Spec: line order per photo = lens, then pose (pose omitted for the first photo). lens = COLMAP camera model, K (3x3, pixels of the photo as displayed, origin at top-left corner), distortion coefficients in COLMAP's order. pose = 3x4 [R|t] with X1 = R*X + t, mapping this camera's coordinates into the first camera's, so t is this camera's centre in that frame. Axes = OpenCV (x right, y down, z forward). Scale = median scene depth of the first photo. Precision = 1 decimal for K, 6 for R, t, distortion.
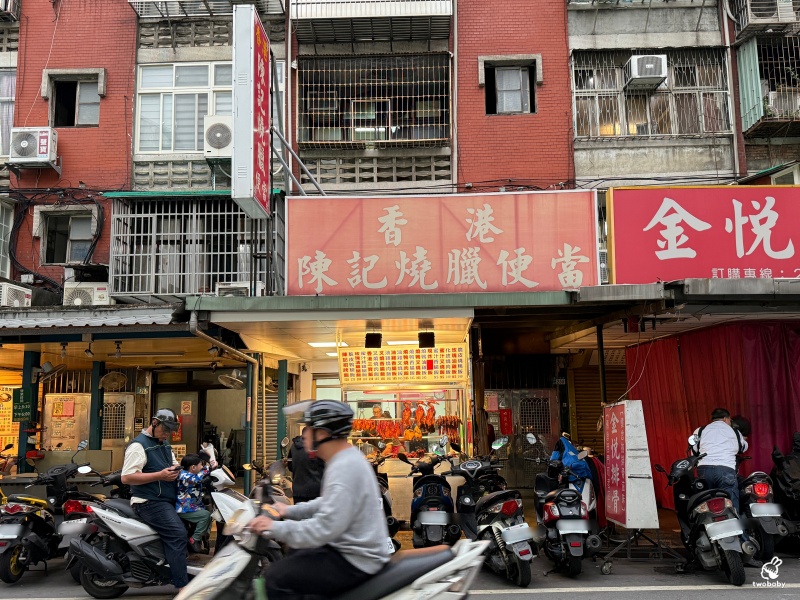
lens RADIAL K [[695.4, 0, 398.1], [0, 695.4, 297.8], [0, 0, 1]] dist [0.007029, 0.000339]
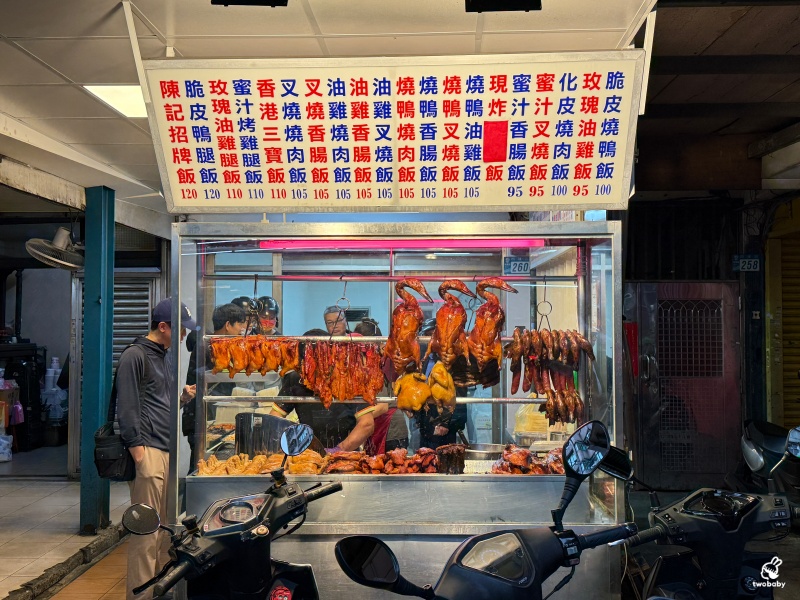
lens RADIAL K [[886.9, 0, 399.9], [0, 886.9, 300.1], [0, 0, 1]] dist [0.011364, 0.000000]
pose [[0.999805, 0.019742, -0.001099, 0.010556], [-0.019439, 0.991598, 0.127885, 0.112775], [0.003615, -0.127839, 0.991788, 0.645966]]
